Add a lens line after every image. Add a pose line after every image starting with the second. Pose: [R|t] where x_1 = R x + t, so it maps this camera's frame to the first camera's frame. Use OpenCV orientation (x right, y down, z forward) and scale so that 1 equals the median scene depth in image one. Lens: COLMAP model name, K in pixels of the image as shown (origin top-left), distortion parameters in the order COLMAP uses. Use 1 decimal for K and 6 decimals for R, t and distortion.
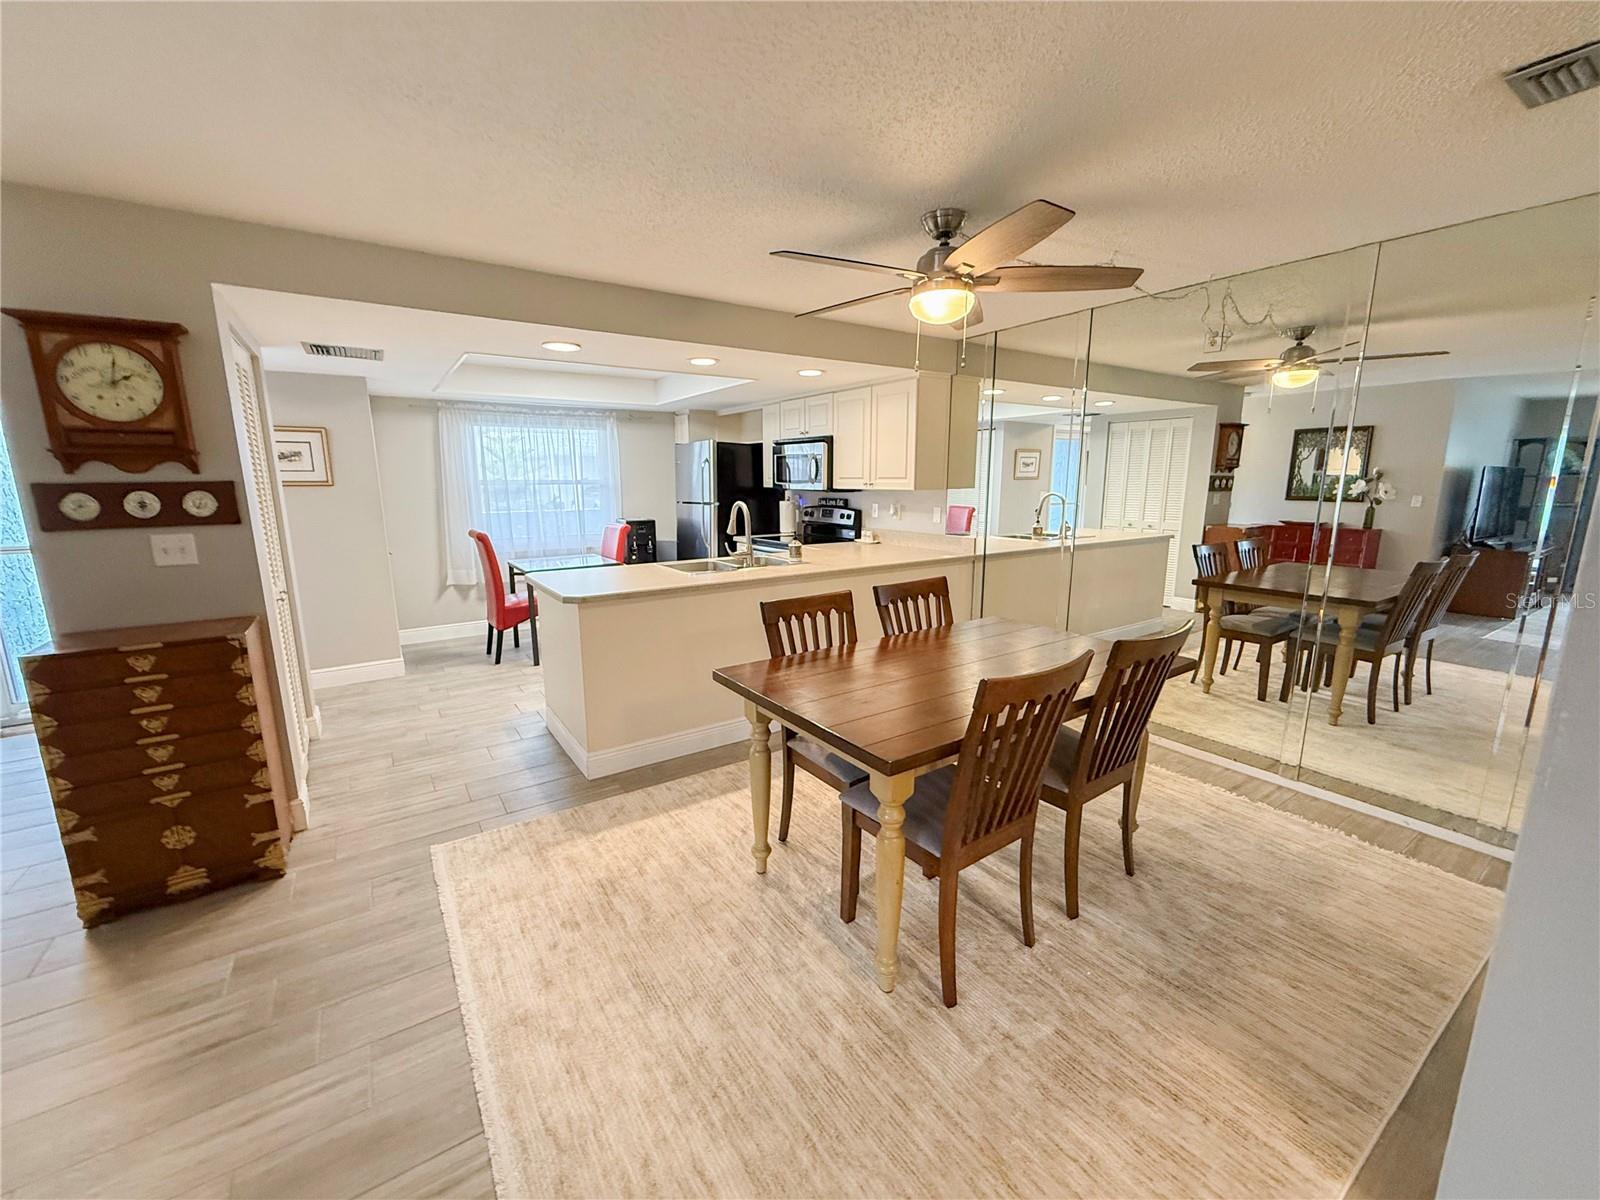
lens RADIAL K [[638.2, 0, 794.1], [0, 638.2, 599.3], [0, 0, 1]] dist [0.000250, 0.000021]
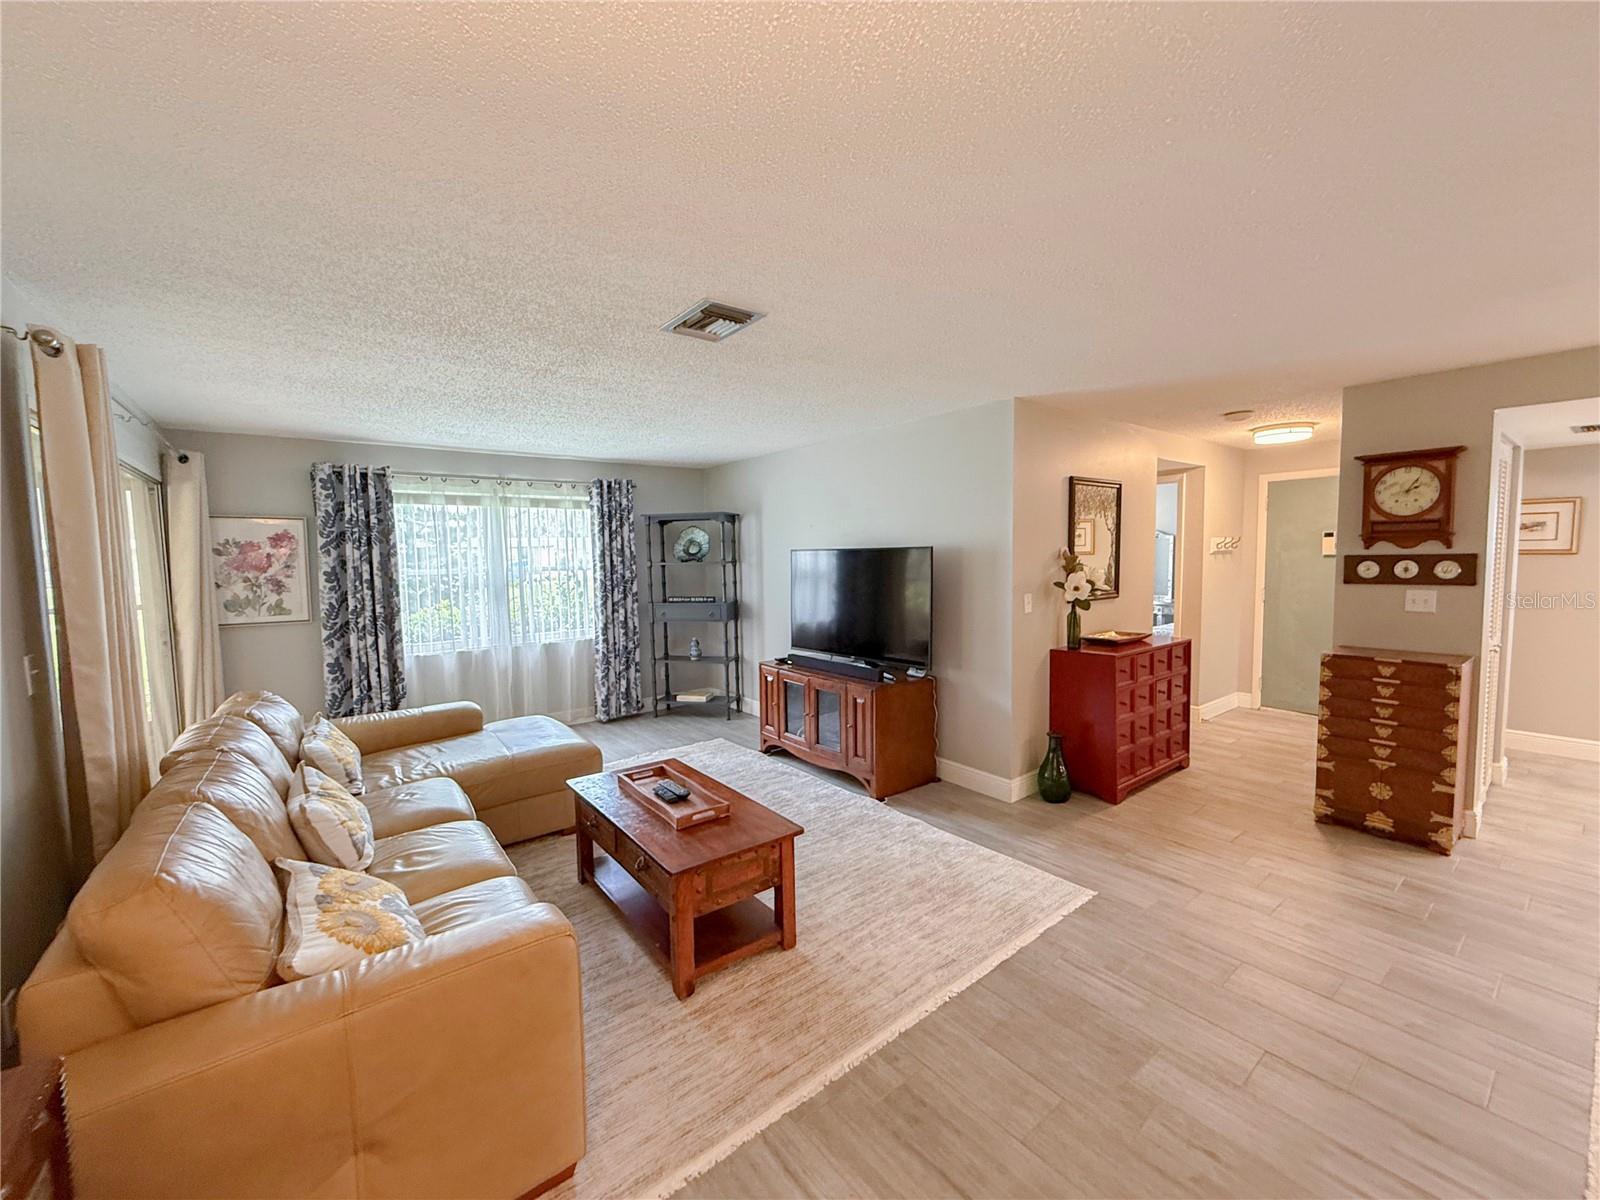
lens RADIAL K [[638.2, 0, 794.1], [0, 638.2, 599.3], [0, 0, 1]] dist [0.000250, 0.000021]
pose [[0.063046, 0.075824, -0.995126, 0.374649], [-0.170527, 0.983265, 0.064116, 0.068020], [0.983334, 0.165653, 0.074921, -0.500876]]
